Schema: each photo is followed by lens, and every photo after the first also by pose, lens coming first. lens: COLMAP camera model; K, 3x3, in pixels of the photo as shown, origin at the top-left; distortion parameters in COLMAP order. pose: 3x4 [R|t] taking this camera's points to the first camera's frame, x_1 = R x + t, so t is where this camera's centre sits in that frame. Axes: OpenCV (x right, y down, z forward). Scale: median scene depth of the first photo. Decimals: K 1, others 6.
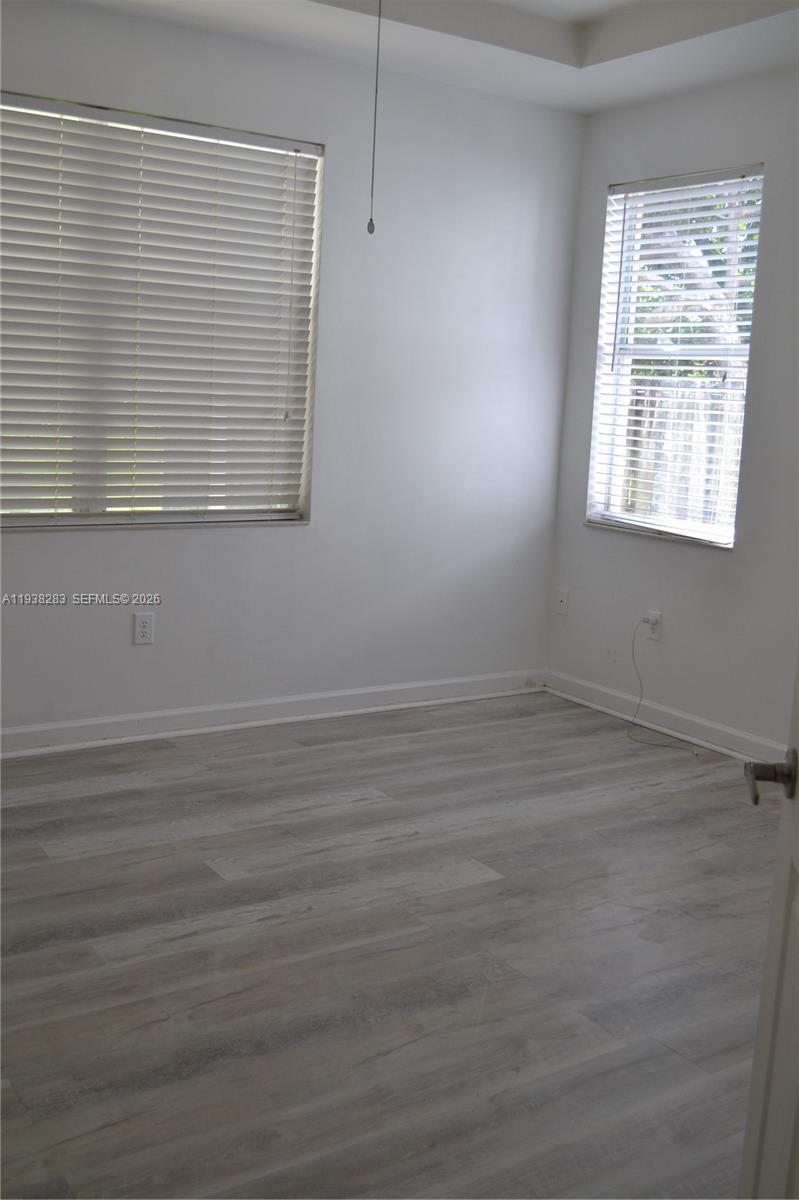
lens RADIAL K [[1207.8, 0, 399.6], [0, 1207.8, 600.5], [0, 0, 1]] dist [-0.065228, 0.000000]
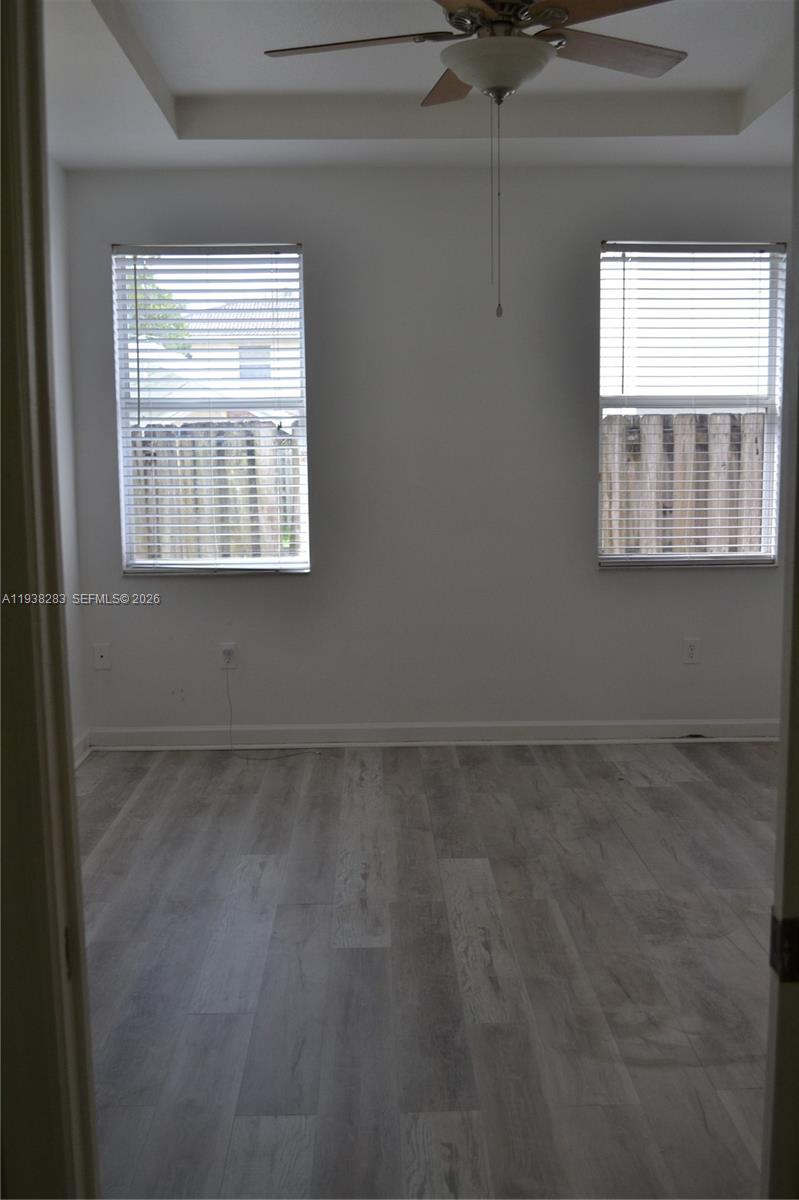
lens RADIAL K [[1207.8, 0, 406.5], [0, 1207.8, 604.8], [0, 0, 1]] dist [-0.065228, 0.000000]
pose [[0.530879, -0.161066, 0.832001, -0.673002], [0.179272, 0.980898, 0.075501, -0.087041], [-0.828268, 0.109072, 0.549613, 0.296639]]
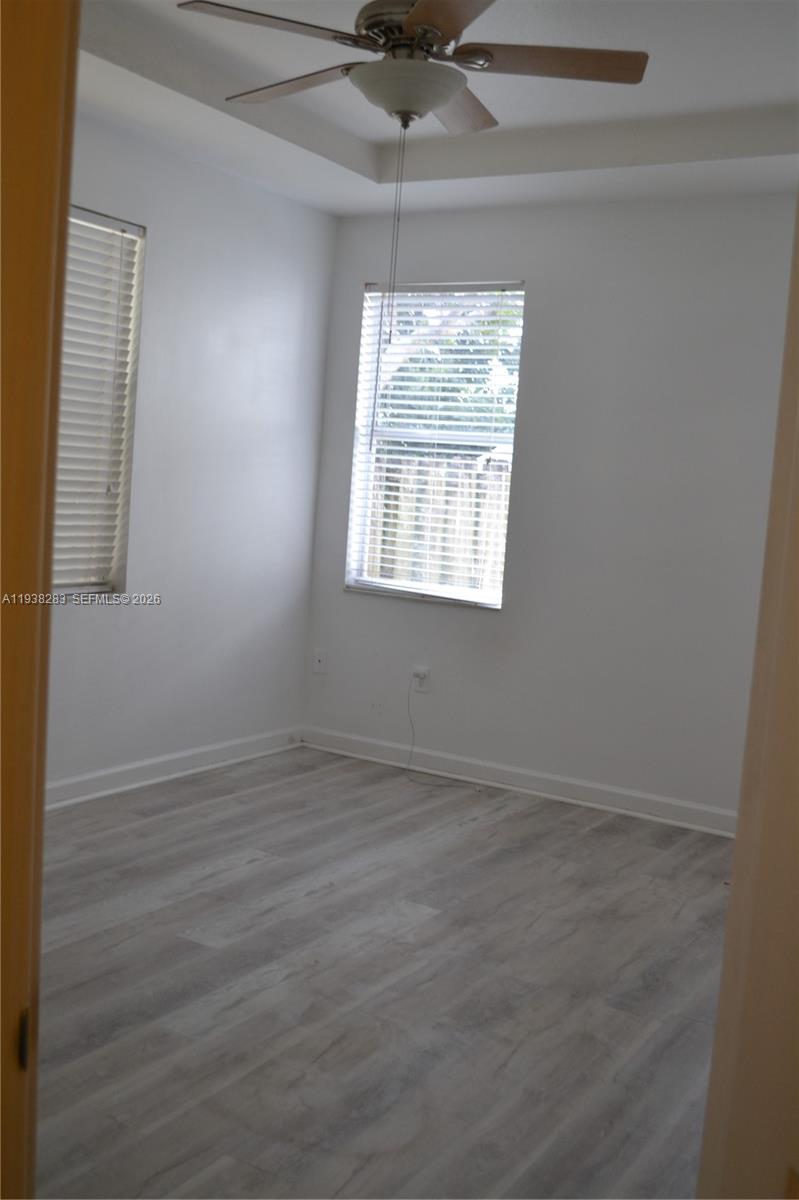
lens RADIAL K [[1207.8, 0, 406.3], [0, 1207.8, 599.2], [0, 0, 1]] dist [-0.065228, 0.000000]
pose [[0.902454, -0.024532, 0.430087, -0.314454], [0.043962, 0.998410, -0.035295, -0.016127], [-0.428537, 0.050759, 0.902097, -0.007000]]
